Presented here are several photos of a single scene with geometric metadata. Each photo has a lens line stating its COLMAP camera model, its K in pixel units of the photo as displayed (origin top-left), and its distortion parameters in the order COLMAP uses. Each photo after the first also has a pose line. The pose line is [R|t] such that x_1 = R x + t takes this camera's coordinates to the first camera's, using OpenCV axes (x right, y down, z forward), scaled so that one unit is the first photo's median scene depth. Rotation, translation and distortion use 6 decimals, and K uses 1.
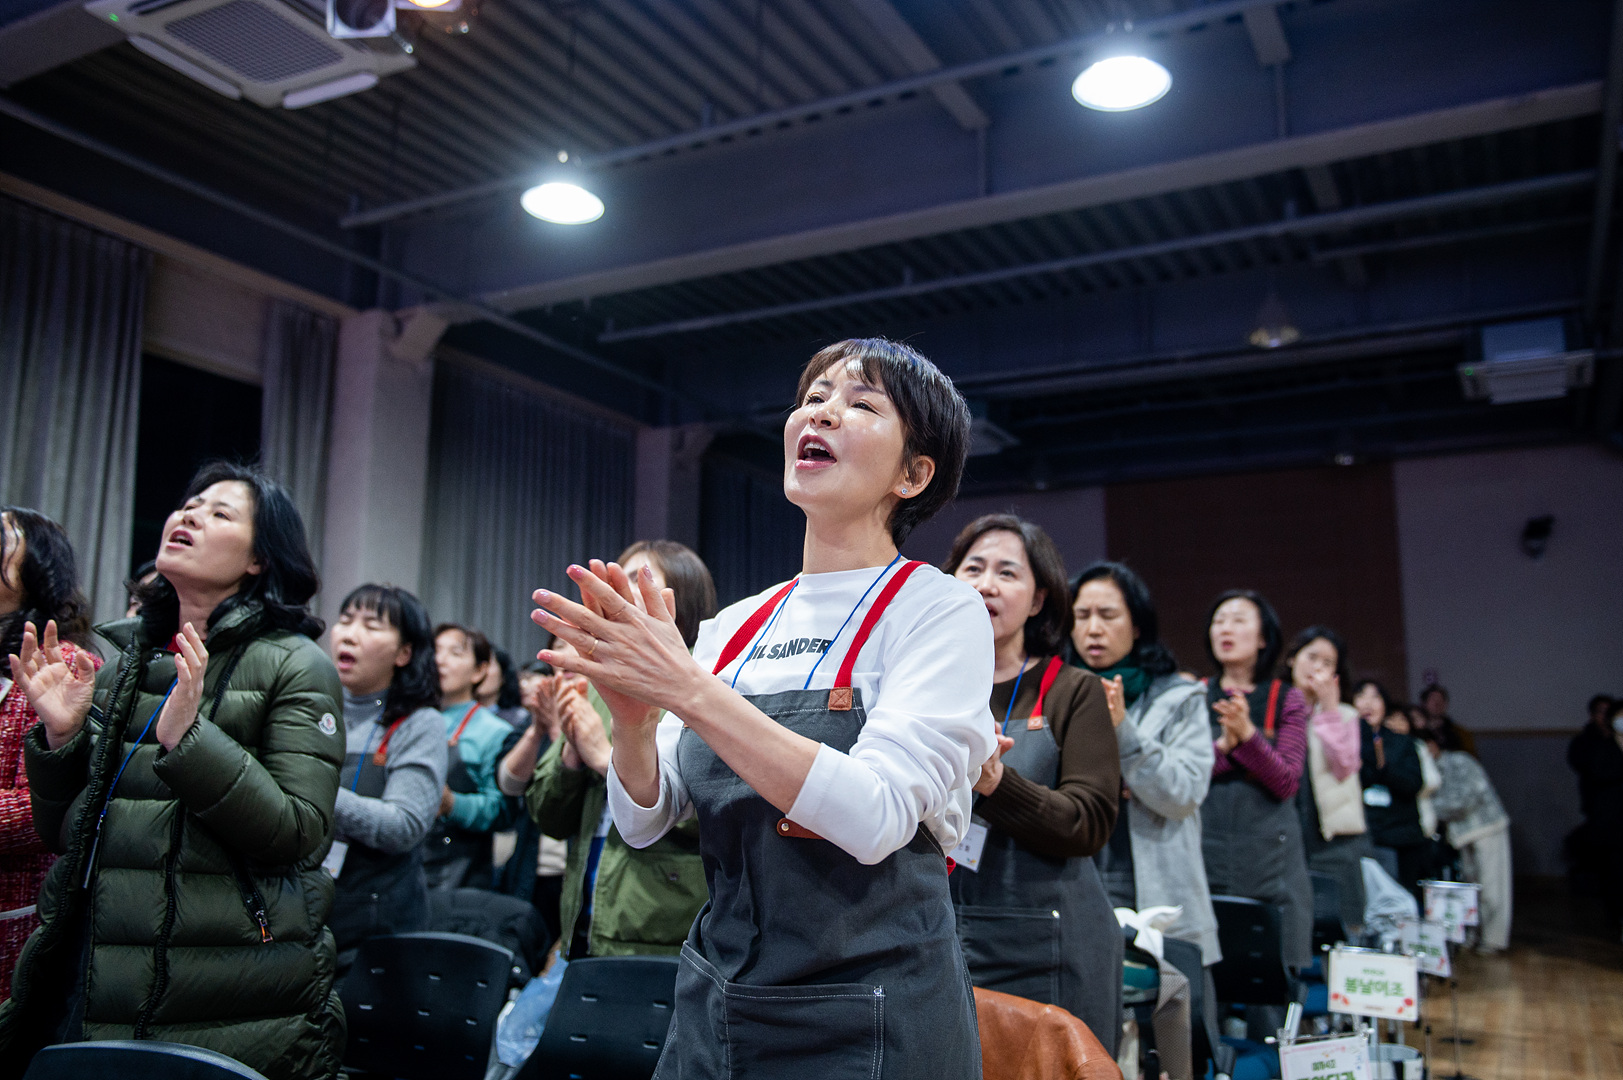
lens RADIAL K [[1350.1, 0, 869.4], [0, 1350.1, 538.0], [0, 0, 1]] dist [-0.036907, 0.002428]
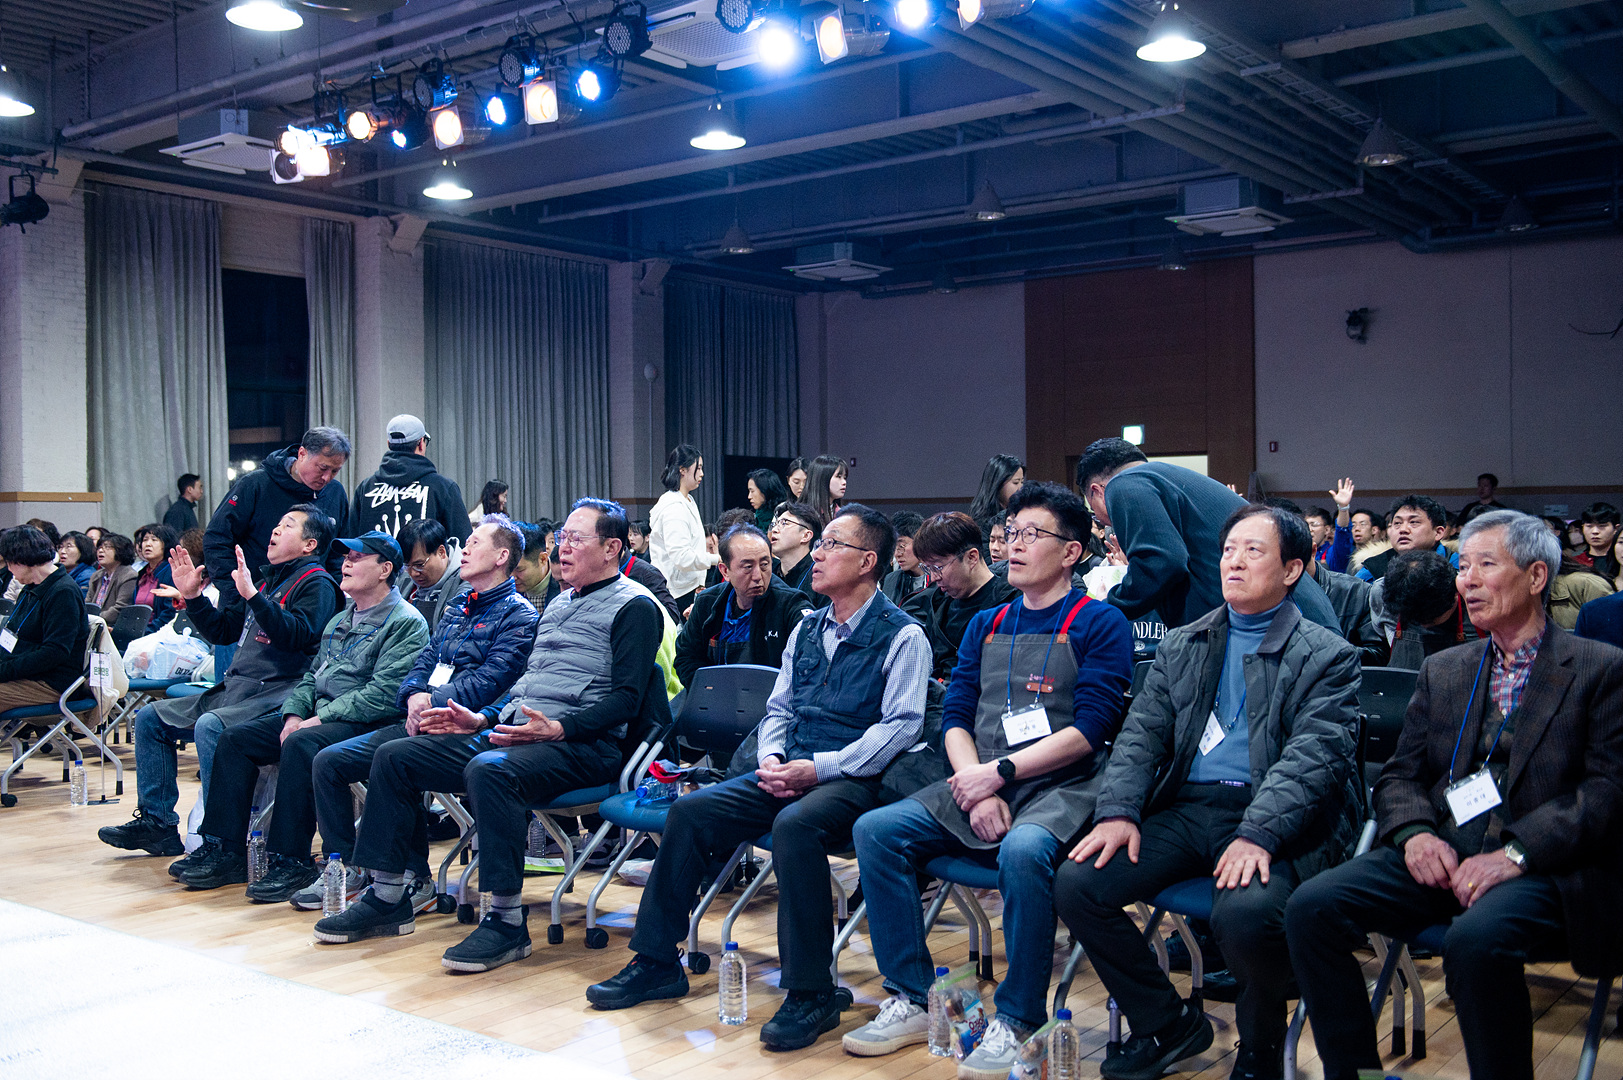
lens RADIAL K [[1624.7, 0, 810.4], [0, 1624.7, 519.8], [0, 0, 1]] dist [-0.007013, -0.006782]
pose [[0.980270, -0.015868, -0.197023, 0.425420], [0.048824, 0.985324, 0.163566, -0.118913], [0.191536, -0.169958, 0.966658, -0.635786]]
